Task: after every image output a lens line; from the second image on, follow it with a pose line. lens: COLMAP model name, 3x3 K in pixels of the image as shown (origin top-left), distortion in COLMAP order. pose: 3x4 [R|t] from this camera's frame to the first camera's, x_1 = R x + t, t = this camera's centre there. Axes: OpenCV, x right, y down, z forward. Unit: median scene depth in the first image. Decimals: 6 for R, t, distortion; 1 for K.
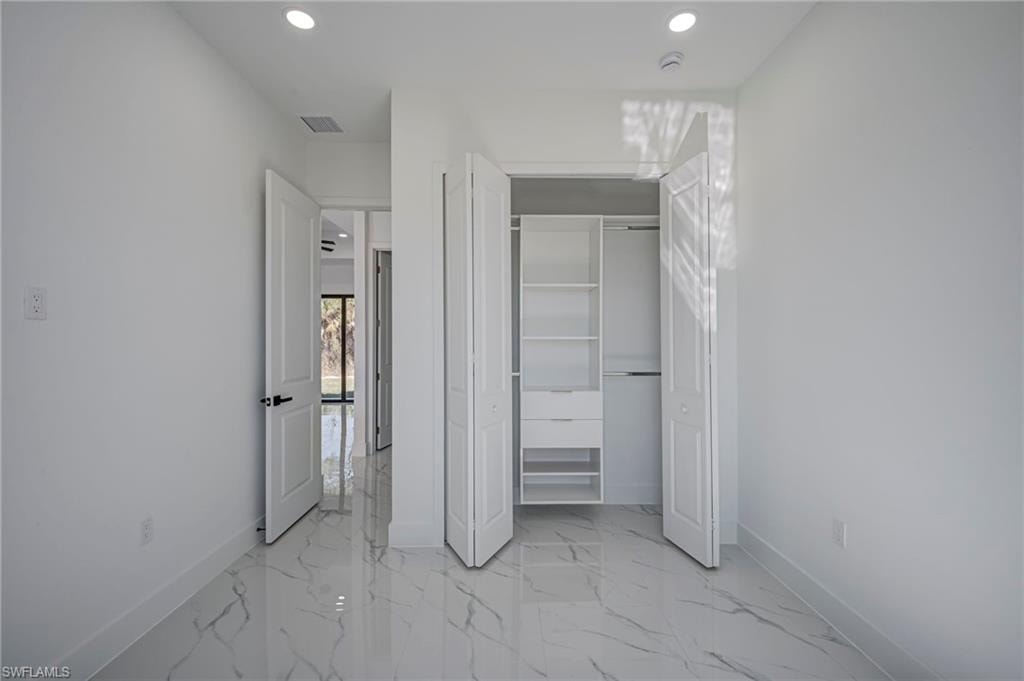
lens RADIAL K [[429.0, 0, 510.8], [0, 429.0, 338.7], [0, 0, 1]] dist [0.010697, -0.015077]
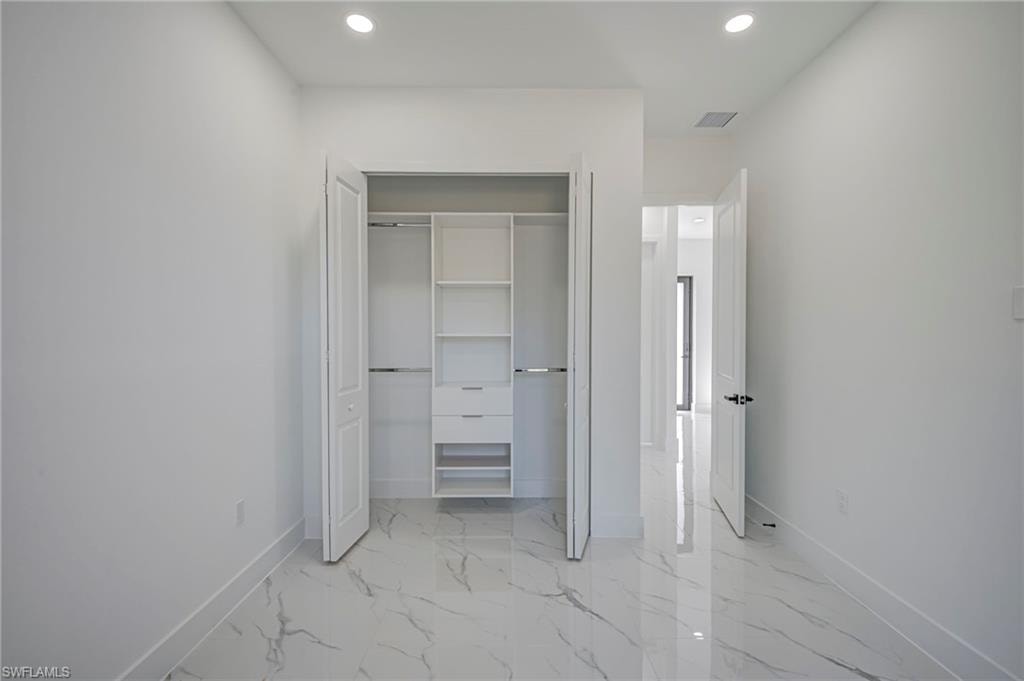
lens RADIAL K [[425.5, 0, 512.0], [0, 425.5, 340.5], [0, 0, 1]] dist [0.008648, -0.014942]
pose [[0.999670, -0.002812, 0.025538, 0.186573], [0.002446, 0.999894, 0.014348, -0.001864], [-0.025575, -0.014281, 0.999571, -0.004716]]
